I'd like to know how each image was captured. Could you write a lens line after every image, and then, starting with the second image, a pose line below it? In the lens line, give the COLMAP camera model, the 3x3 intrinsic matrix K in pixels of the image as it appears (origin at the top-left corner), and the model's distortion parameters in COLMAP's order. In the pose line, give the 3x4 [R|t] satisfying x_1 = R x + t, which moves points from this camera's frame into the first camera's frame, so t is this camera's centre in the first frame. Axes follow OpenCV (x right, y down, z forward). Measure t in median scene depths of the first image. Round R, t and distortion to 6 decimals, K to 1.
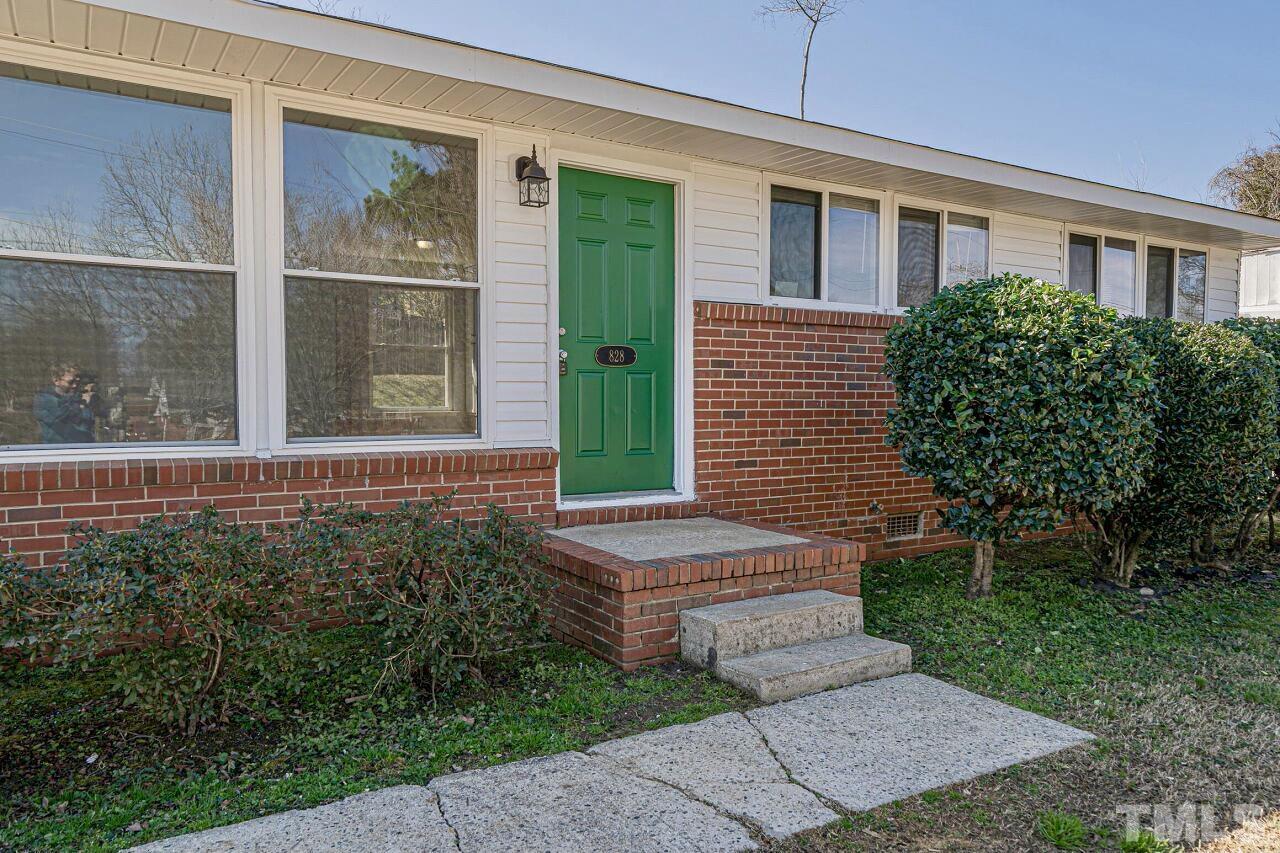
lens RADIAL K [[854.2, 0, 612.8], [0, 854.2, 413.3], [0, 0, 1]] dist [0.018153, 0.001936]
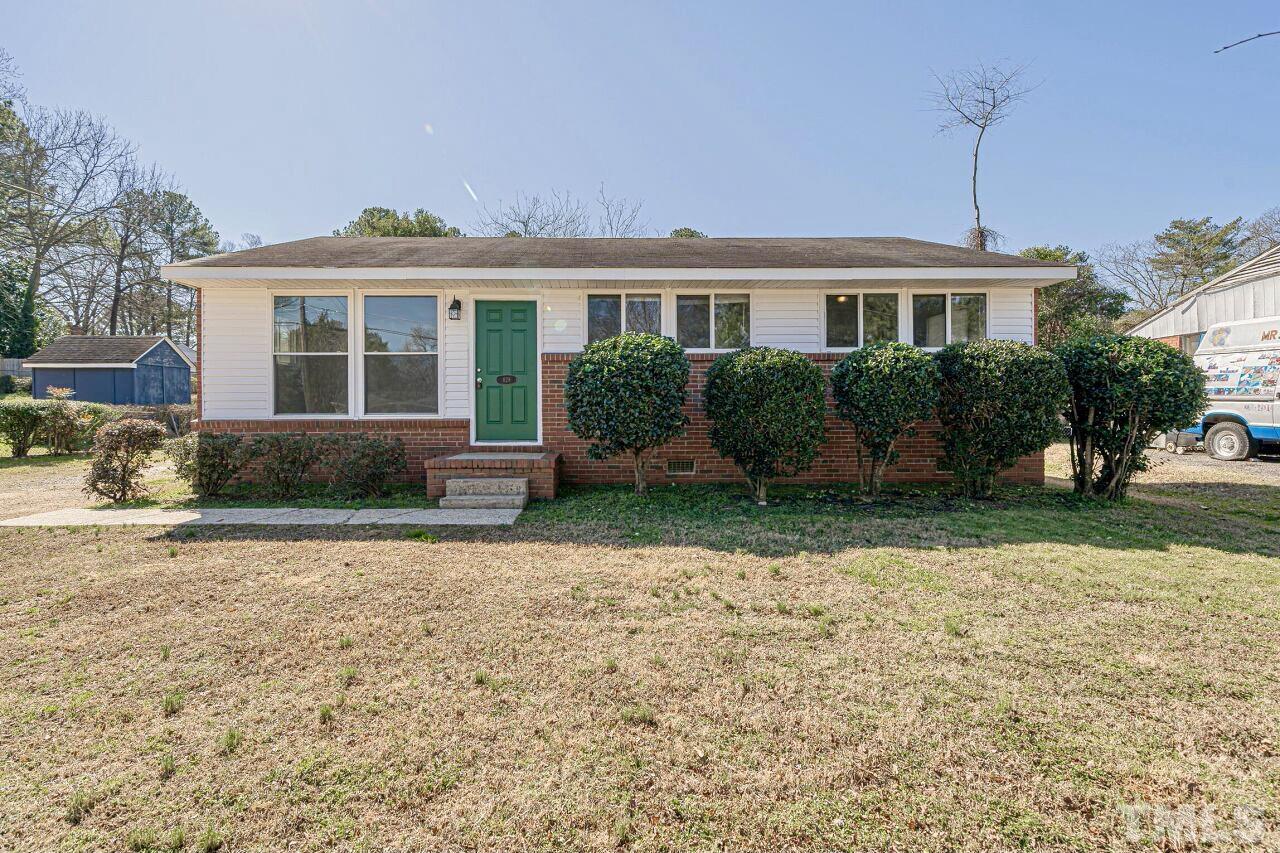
lens RADIAL K [[554.5, 0, 629.2], [0, 554.5, 415.8], [0, 0, 1]] dist [0.001491, -0.000078]
pose [[0.874075, -0.011735, -0.485649, 1.048990], [-0.005430, 0.999410, -0.033923, 0.079945], [0.485761, 0.032288, 0.873495, -0.128943]]
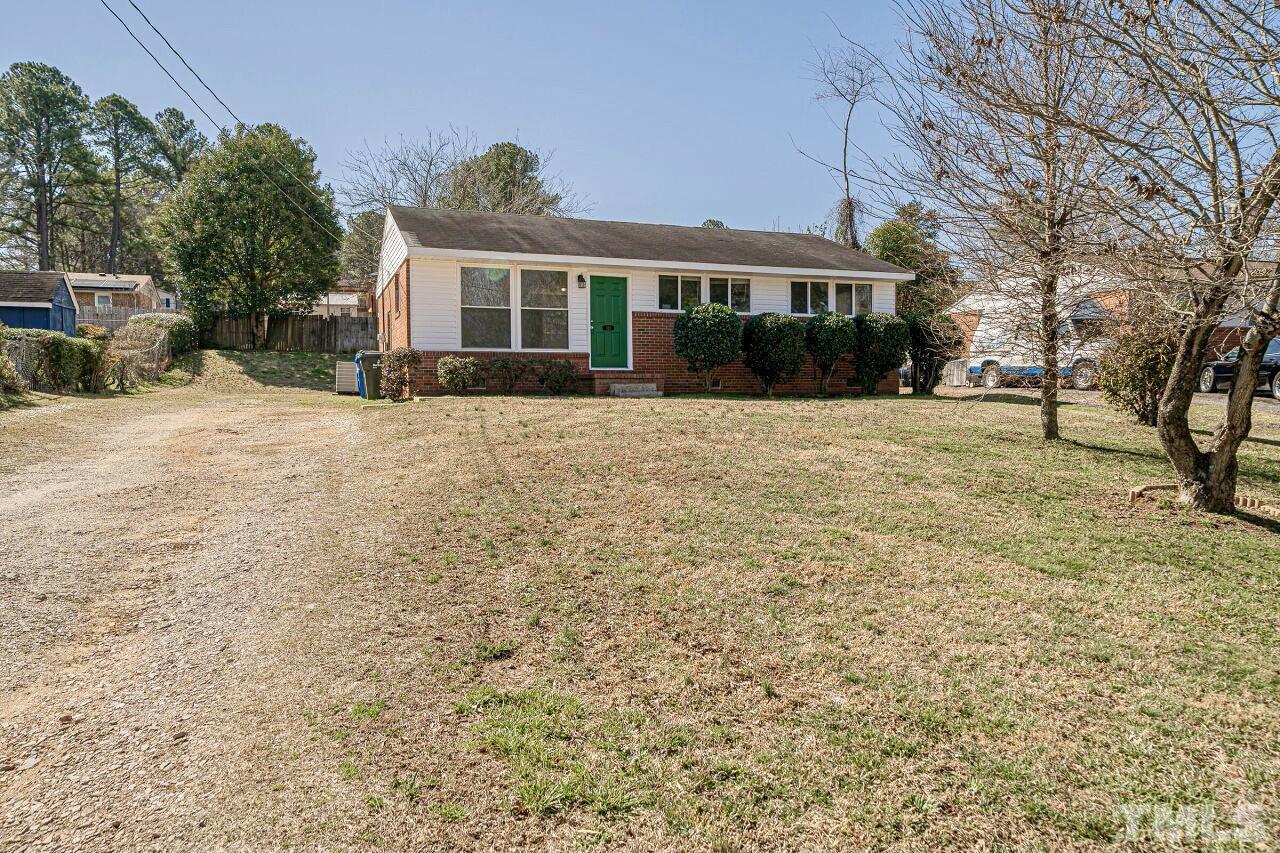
lens RADIAL K [[854.2, 0, 636.4], [0, 854.2, 427.7], [0, 0, 1]] dist [0.018153, 0.001936]
pose [[0.986666, -0.012609, -0.162270, 0.712509], [0.012275, 0.999920, -0.003057, 0.369817], [0.162295, 0.001024, 0.986742, -2.553816]]
